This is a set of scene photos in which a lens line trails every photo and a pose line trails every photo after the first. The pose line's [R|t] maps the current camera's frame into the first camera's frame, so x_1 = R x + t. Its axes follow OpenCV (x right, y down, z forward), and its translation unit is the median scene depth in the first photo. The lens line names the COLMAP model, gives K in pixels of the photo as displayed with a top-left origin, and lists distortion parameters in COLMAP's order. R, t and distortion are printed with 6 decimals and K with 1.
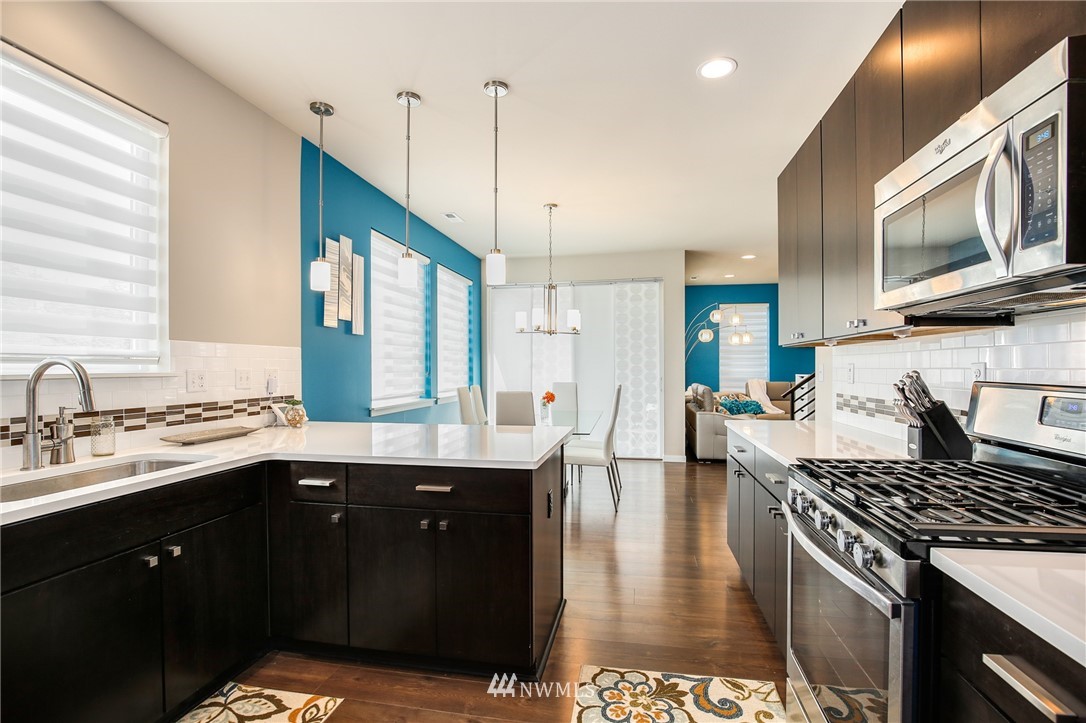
lens RADIAL K [[510.3, 0, 542.9], [0, 510.3, 385.9], [0, 0, 1]] dist [-0.001416, -0.000272]
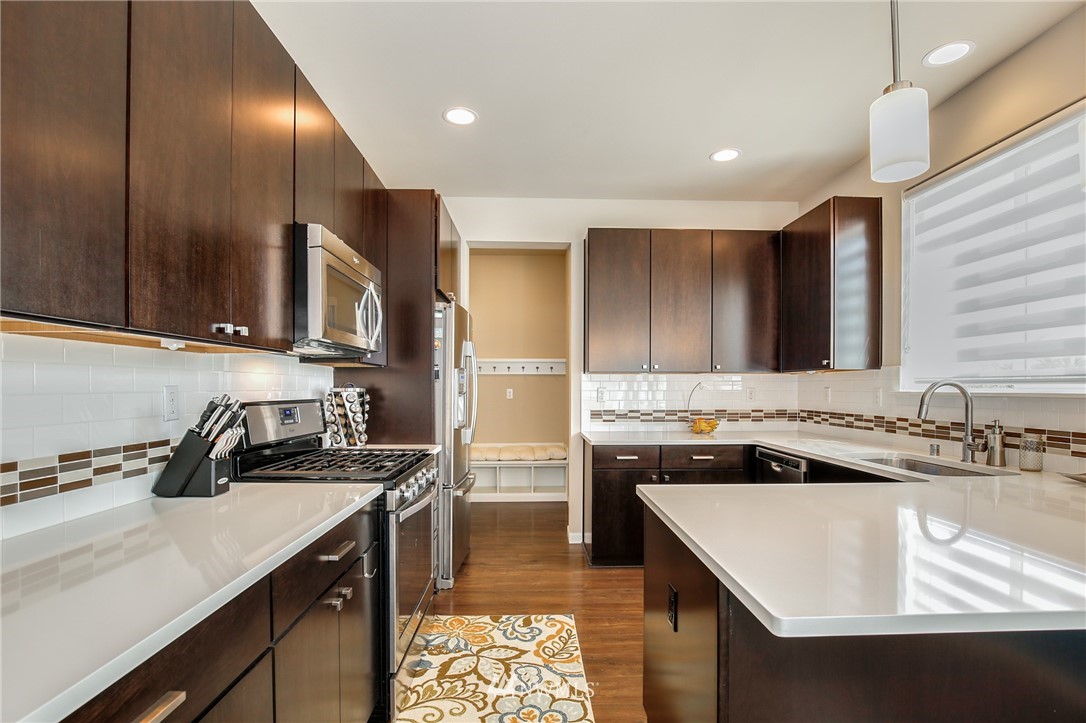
lens RADIAL K [[510.3, 0, 542.9], [0, 510.3, 385.9], [0, 0, 1]] dist [-0.001416, -0.000272]
pose [[-0.976977, 0.000487, -0.213346, 0.371495], [-0.006974, 0.999390, 0.034219, -0.072372], [0.213232, 0.034919, -0.976377, 1.915150]]
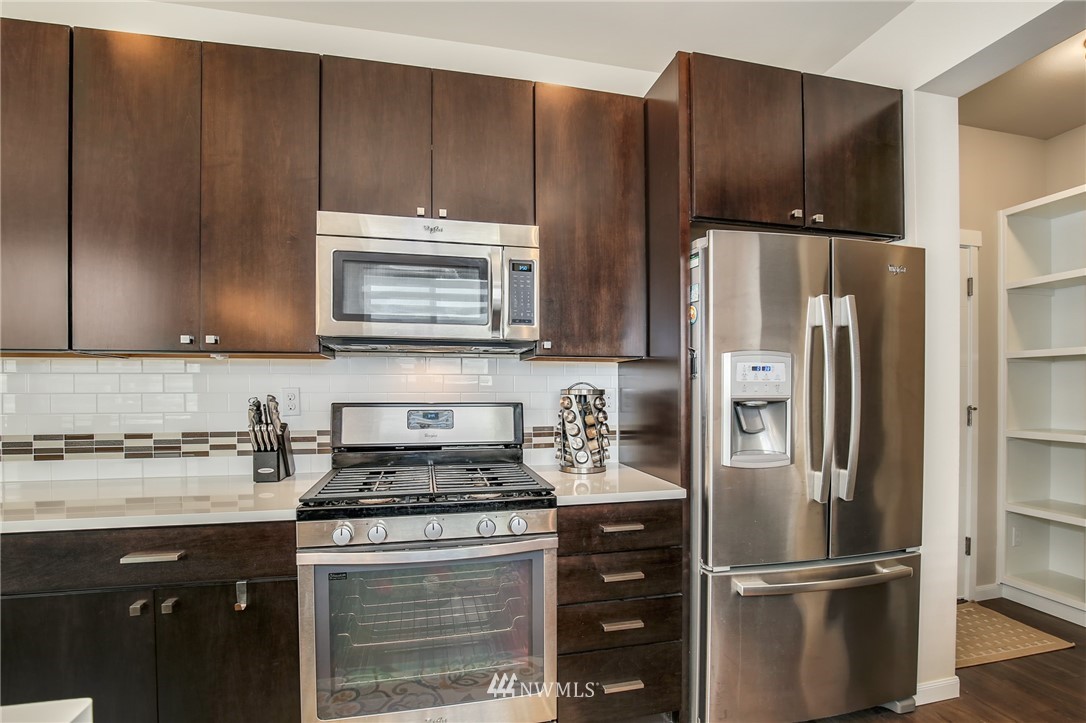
lens RADIAL K [[510.3, 0, 542.9], [0, 510.3, 385.9], [0, 0, 1]] dist [-0.001416, -0.000272]
pose [[0.398077, 0.003935, -0.917344, 0.277515], [-0.036449, 0.999269, -0.011530, -0.051165], [0.916628, 0.038026, 0.397929, 1.222961]]
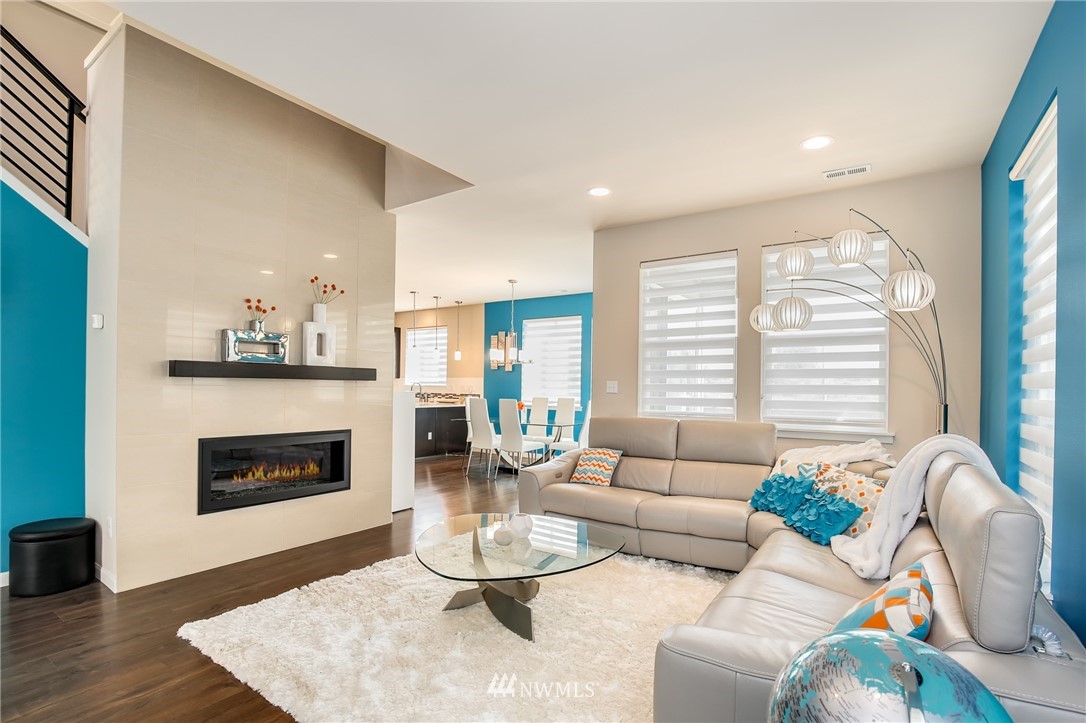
lens RADIAL K [[510.3, 0, 542.9], [0, 510.3, 385.9], [0, 0, 1]] dist [-0.001416, -0.000272]
pose [[-0.394594, -0.003582, -0.918849, 3.396751], [-0.044658, 0.998885, 0.015284, -0.149586], [0.917770, 0.047065, -0.394314, 4.126543]]
